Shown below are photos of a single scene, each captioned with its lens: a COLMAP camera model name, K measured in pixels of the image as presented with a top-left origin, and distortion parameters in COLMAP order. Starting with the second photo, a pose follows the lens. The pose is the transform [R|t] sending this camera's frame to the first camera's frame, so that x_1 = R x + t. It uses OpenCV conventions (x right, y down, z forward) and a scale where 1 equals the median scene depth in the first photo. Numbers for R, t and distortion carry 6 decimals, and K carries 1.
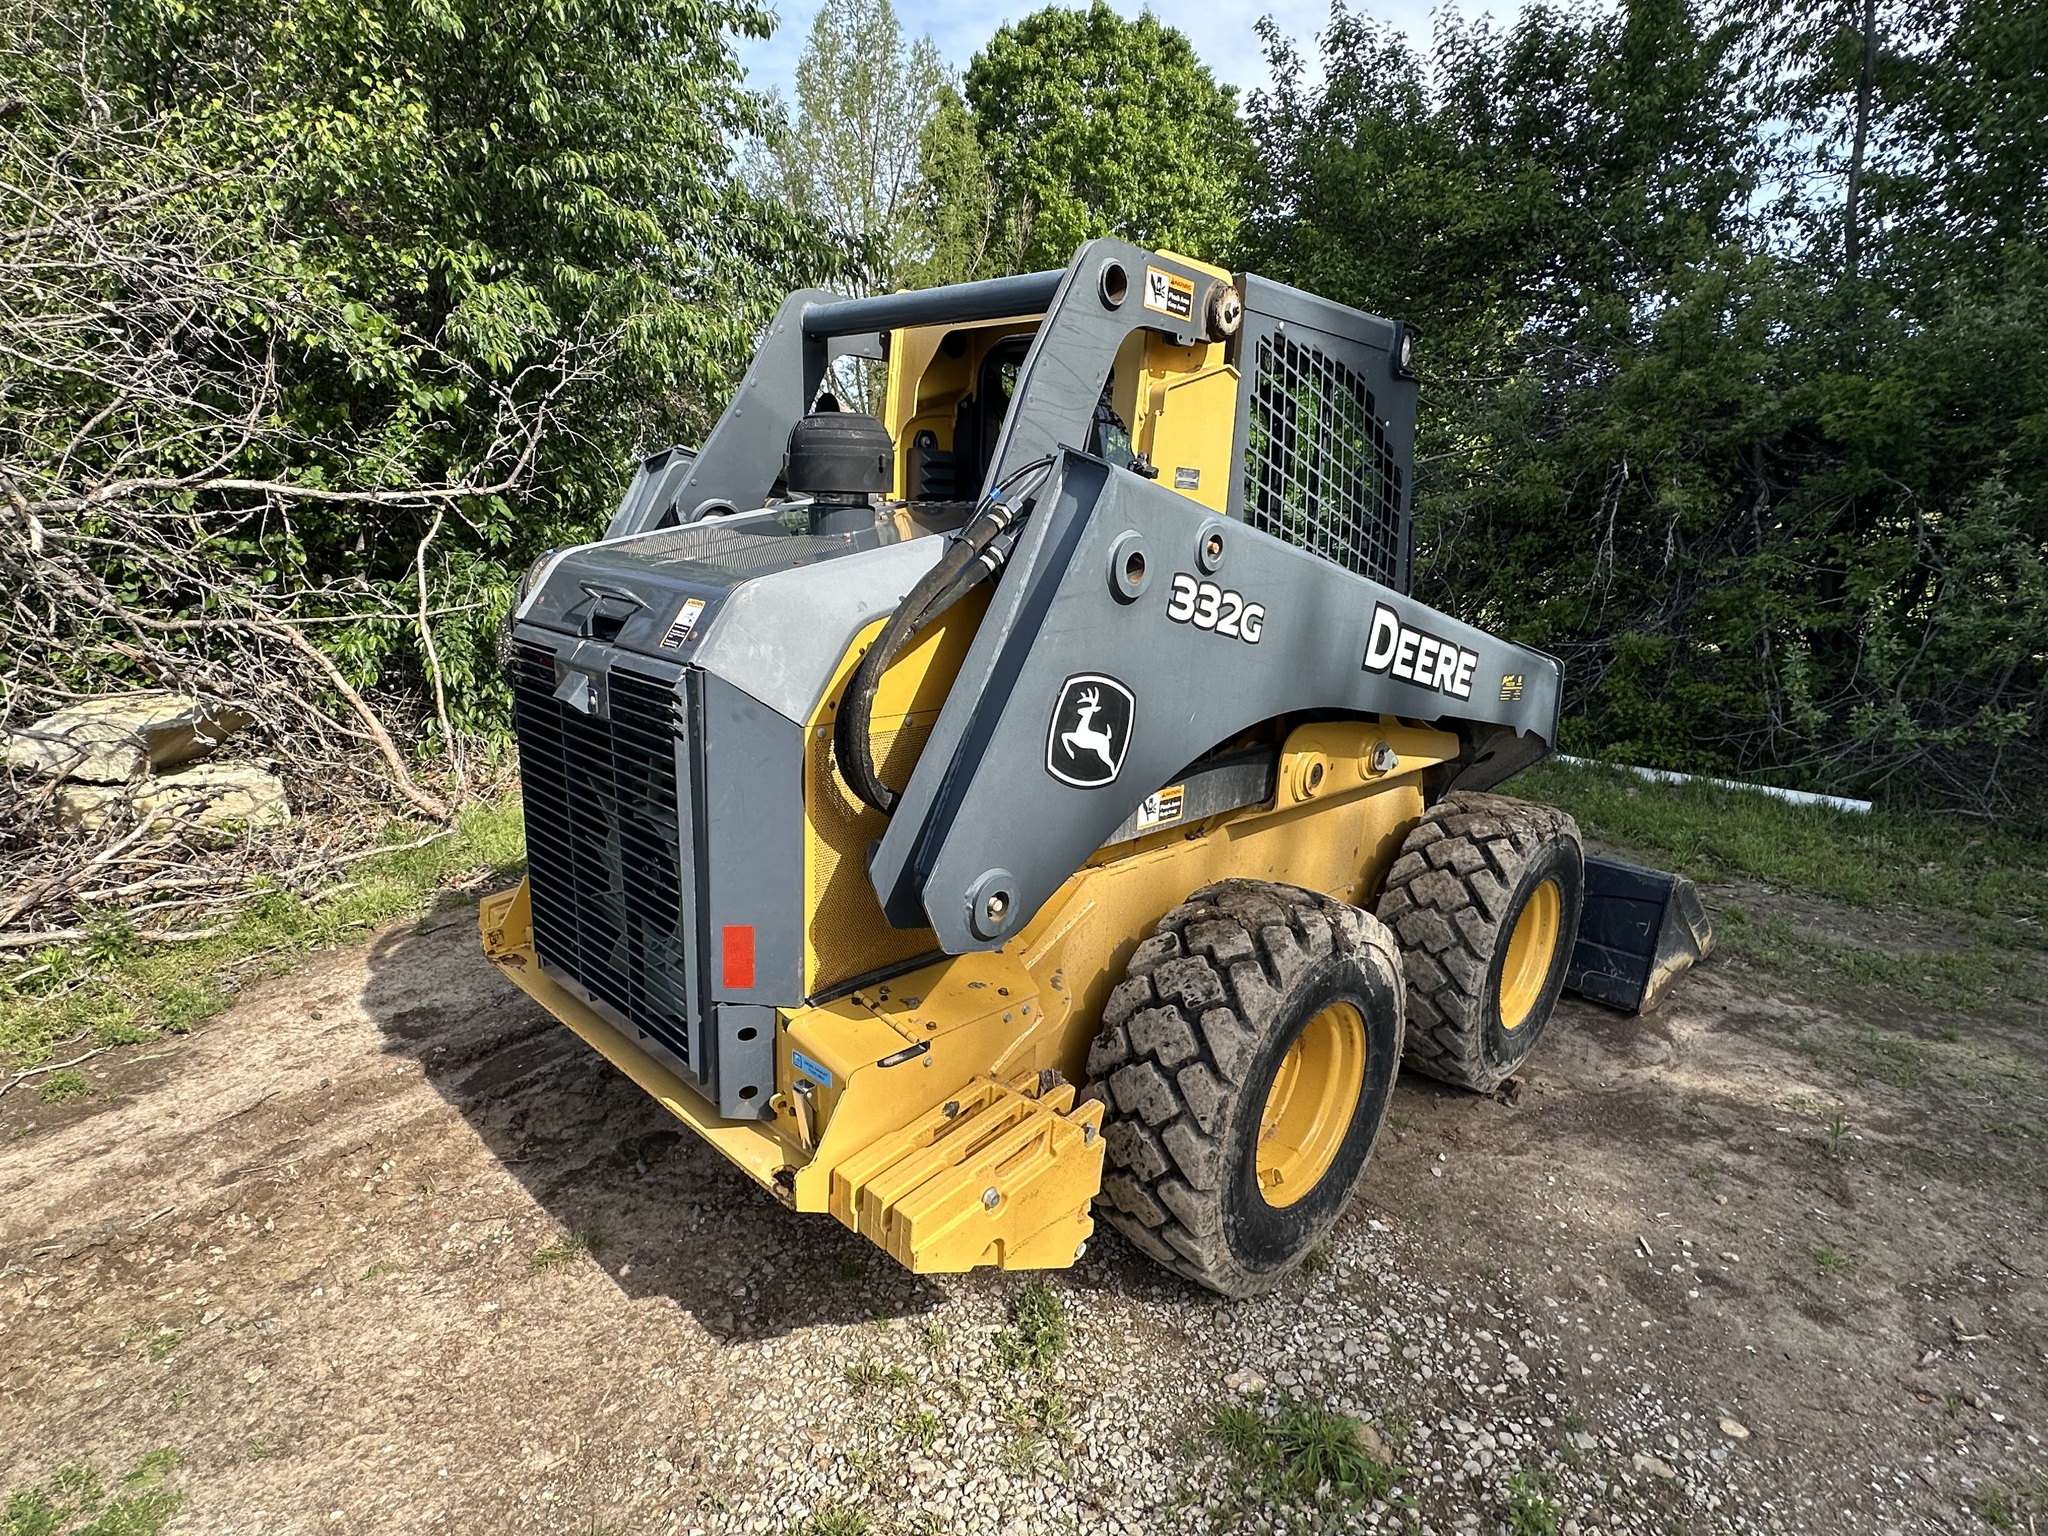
lens RADIAL K [[1077.2, 0, 1021.7], [0, 1077.2, 764.1], [0, 0, 1]] dist [0.002181, -0.002247]
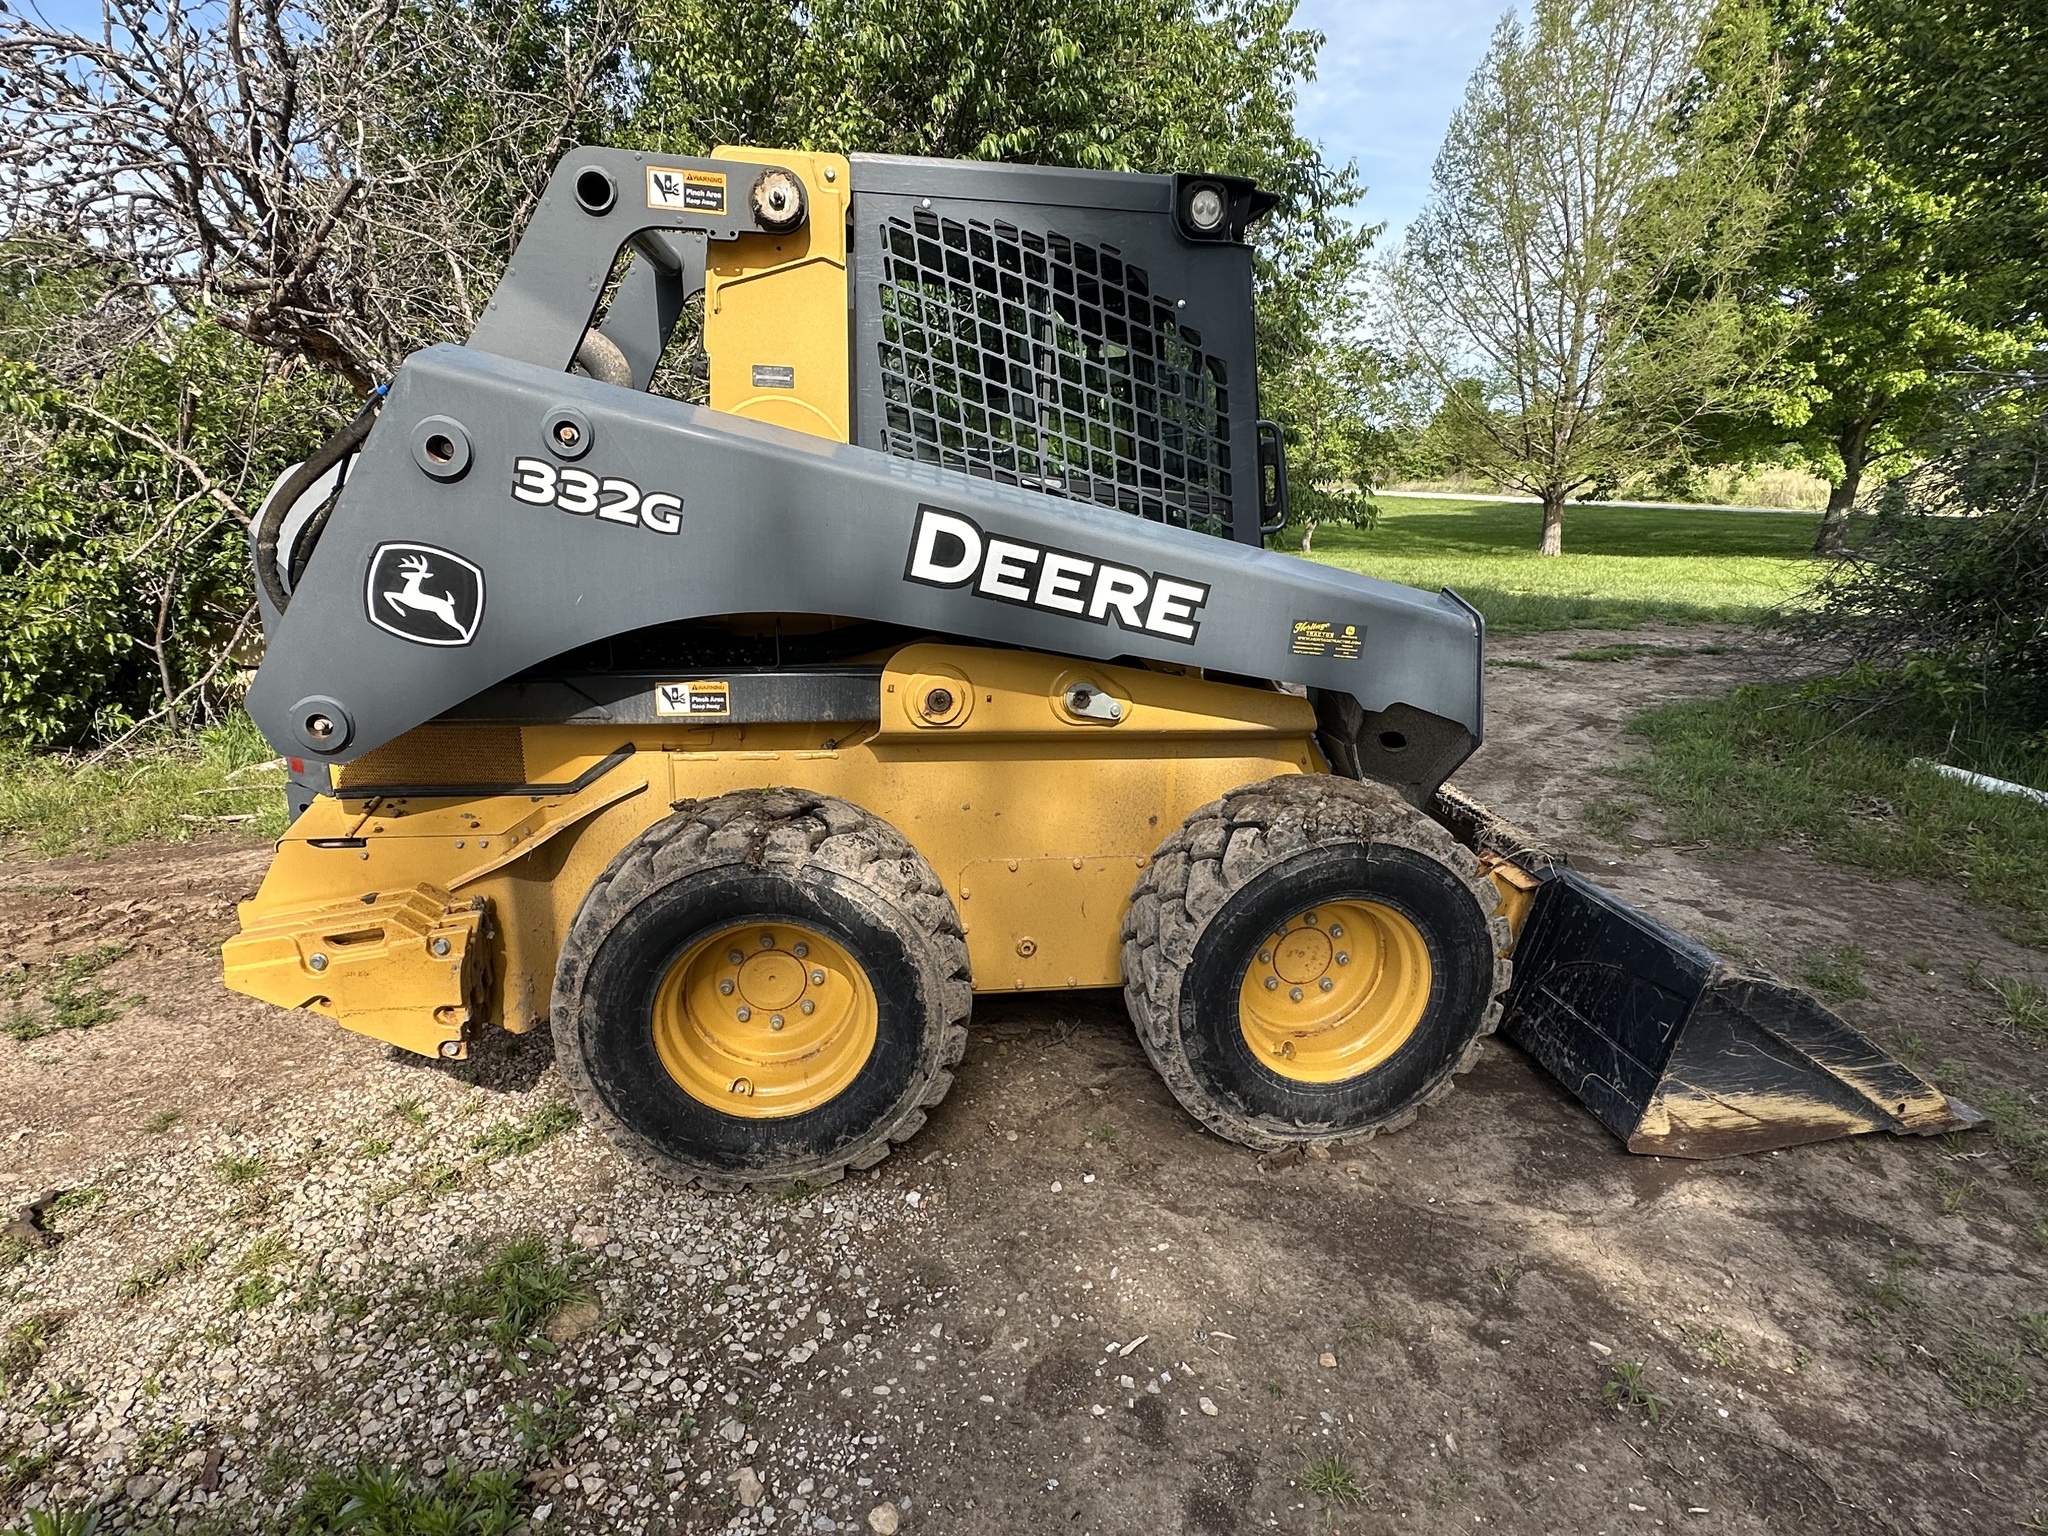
lens RADIAL K [[1077.2, 0, 1039.3], [0, 1077.2, 766.6], [0, 0, 1]] dist [0.002181, -0.002247]
pose [[0.802087, 0.145197, -0.579288, 1.138381], [-0.130229, 0.989176, 0.067618, -0.010819], [0.582836, 0.021205, 0.812313, 0.401242]]
